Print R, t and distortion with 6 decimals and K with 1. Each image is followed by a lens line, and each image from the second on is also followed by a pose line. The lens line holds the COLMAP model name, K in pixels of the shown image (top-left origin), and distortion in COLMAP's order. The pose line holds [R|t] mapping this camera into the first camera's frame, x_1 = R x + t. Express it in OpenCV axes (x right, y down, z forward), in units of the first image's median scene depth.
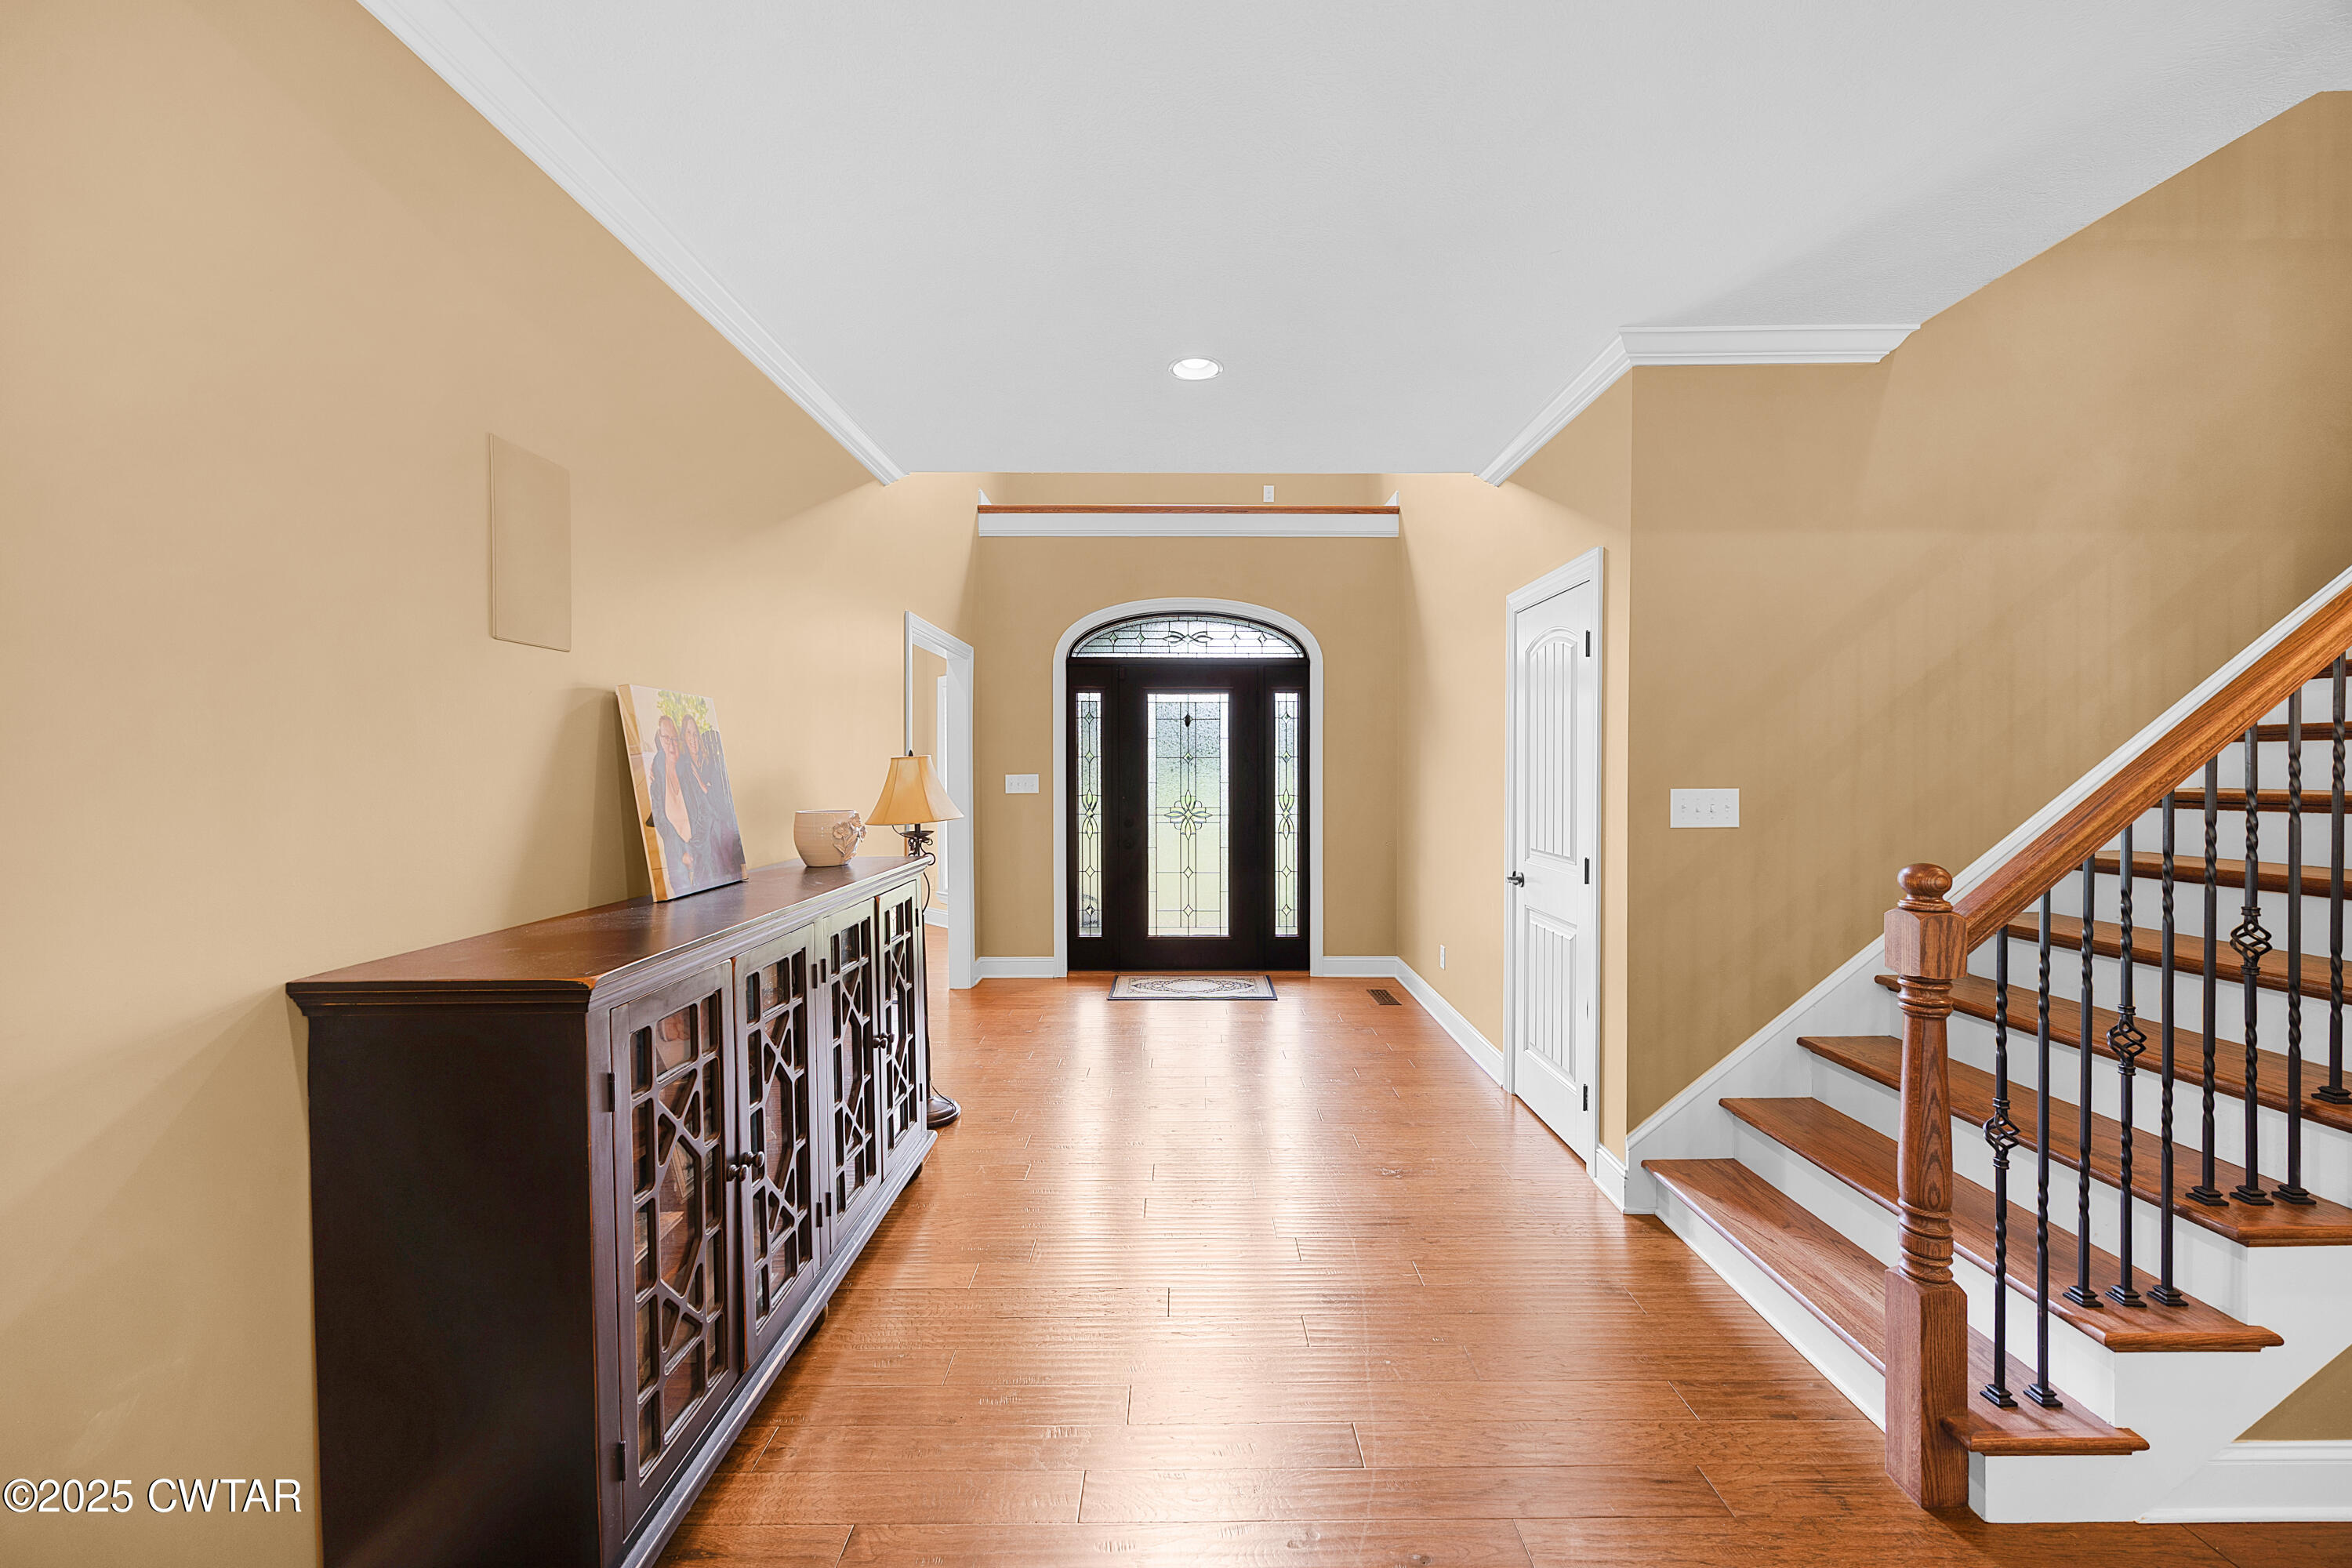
lens RADIAL K [[922.1, 0, 1176.9], [0, 922.1, 774.2], [0, 0, 1]] dist [-0.003494, 0.000055]
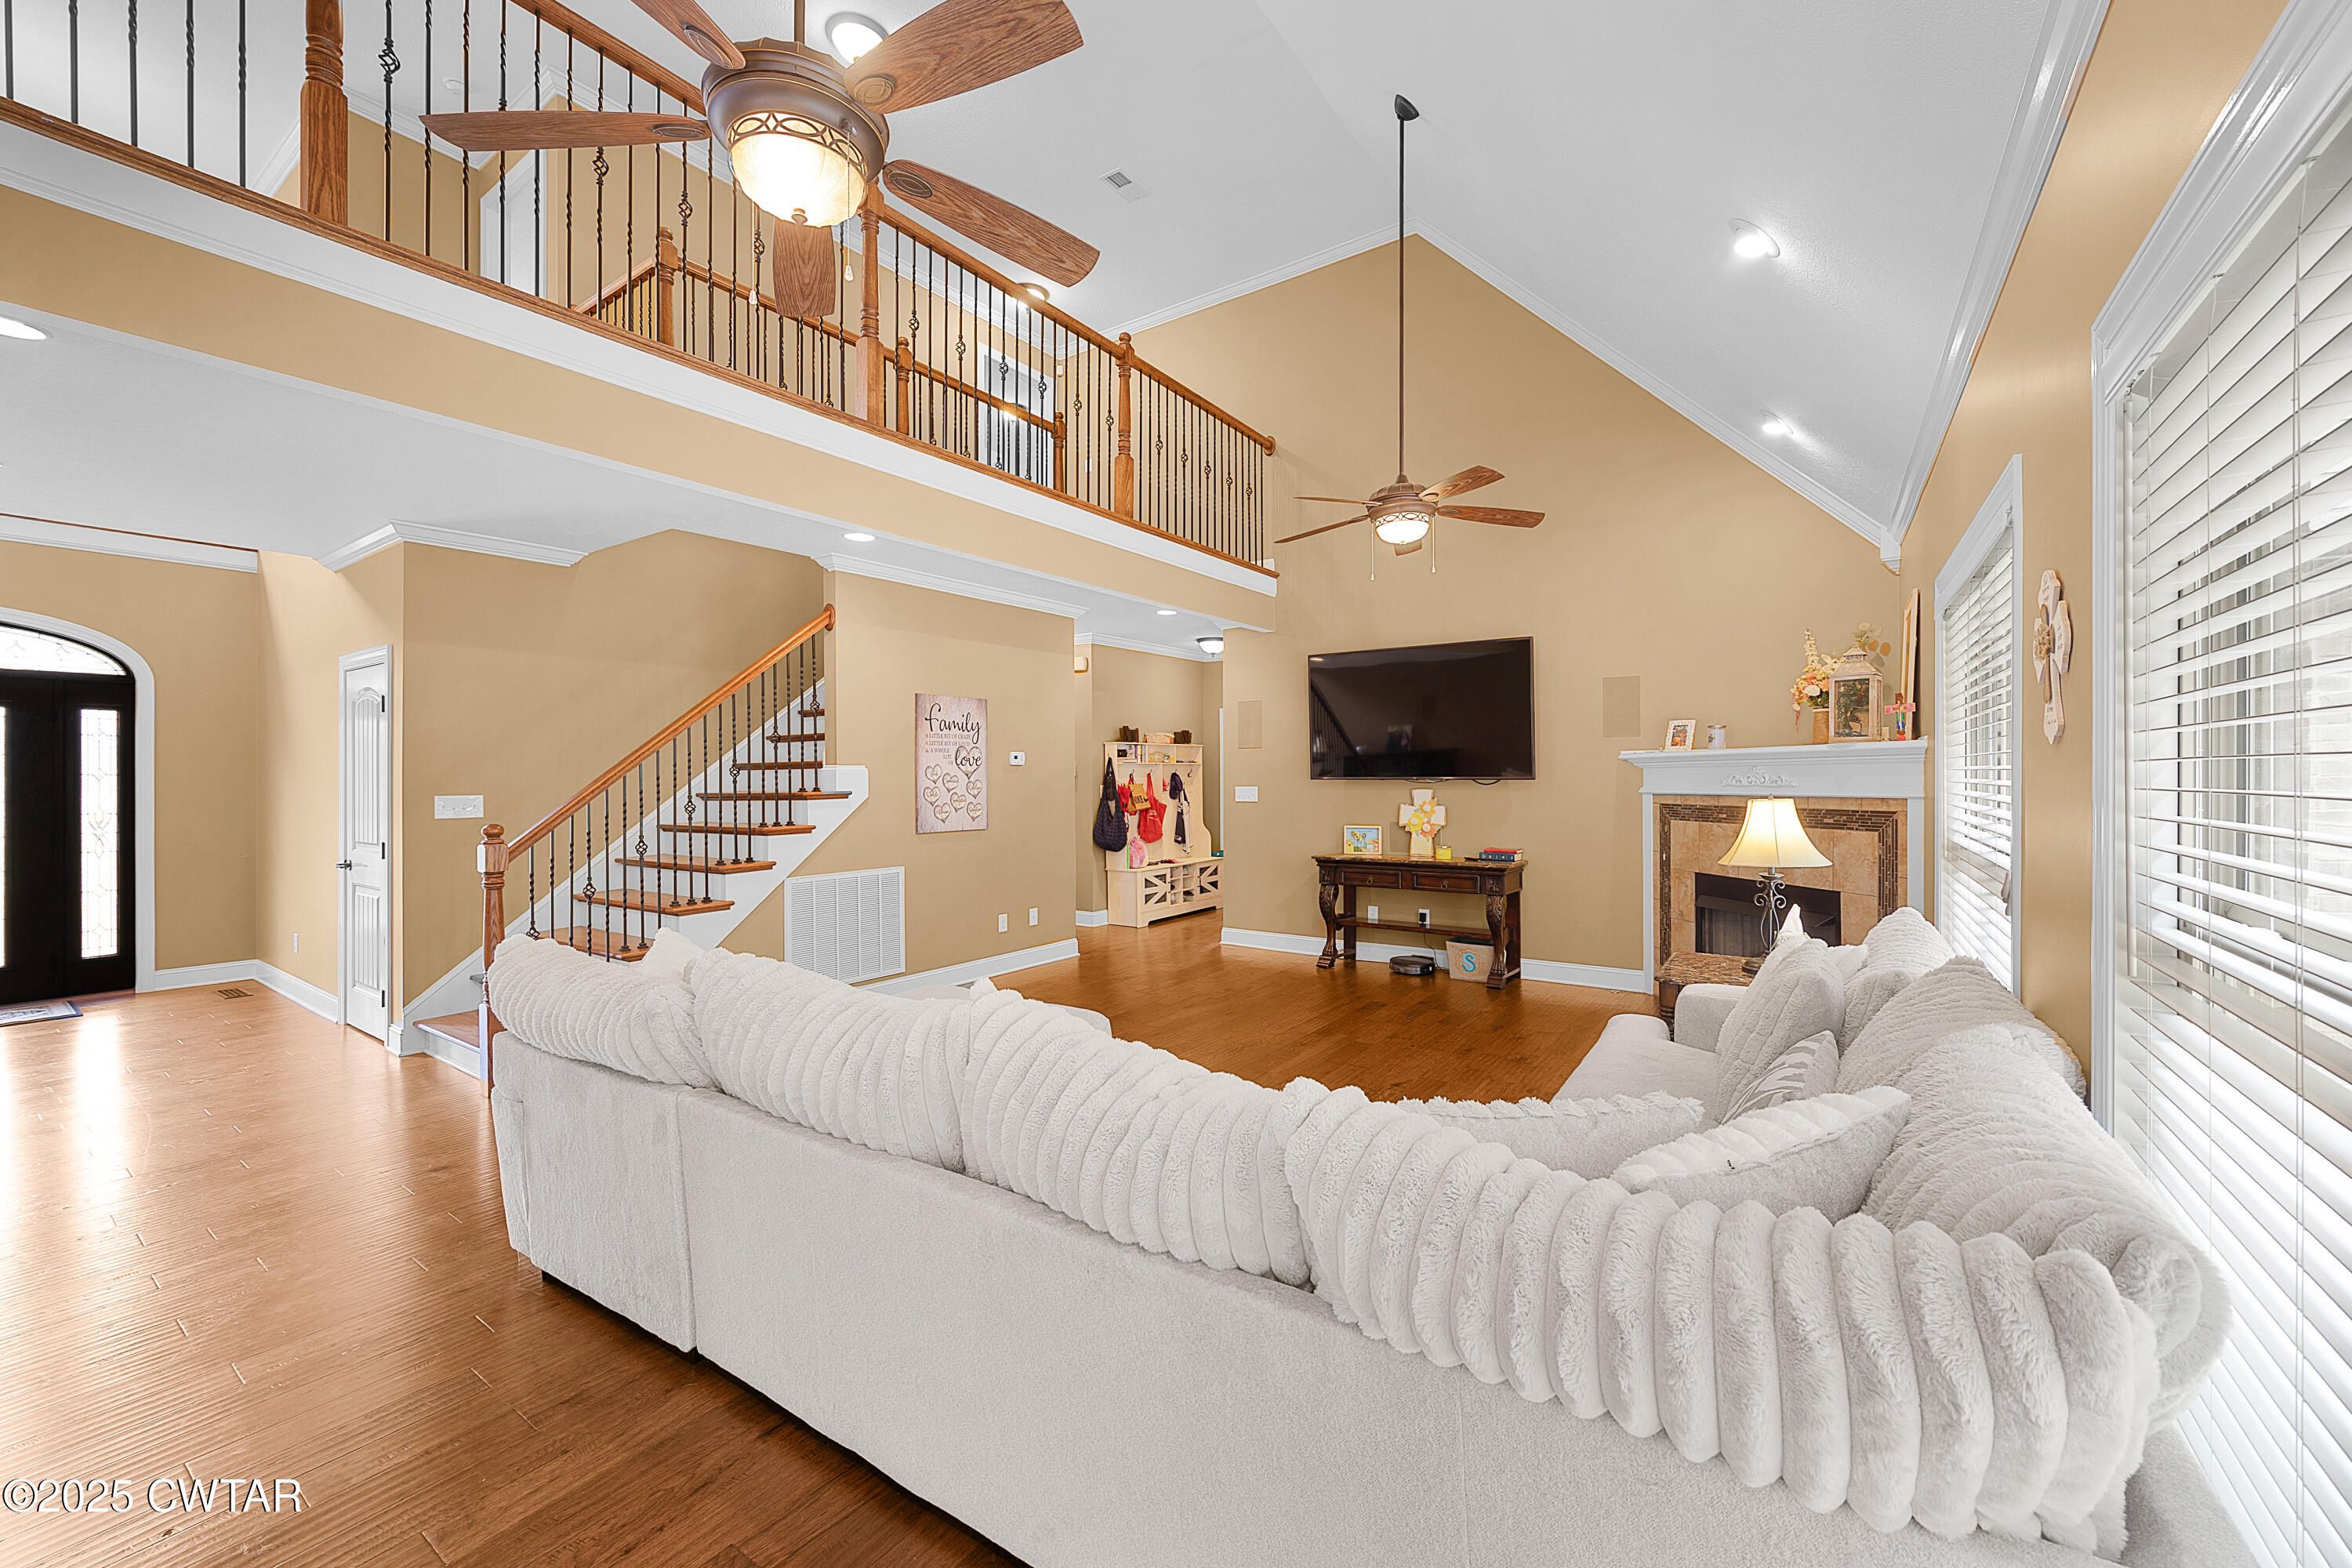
lens RADIAL K [[922.1, 0, 1181.6], [0, 922.1, 769.9], [0, 0, 1]] dist [-0.003494, 0.000055]
pose [[0.569875, 0.006834, 0.821703, -0.046137], [0.010582, 0.999821, -0.015654, 0.007242], [-0.821663, 0.017616, 0.569701, -0.805813]]
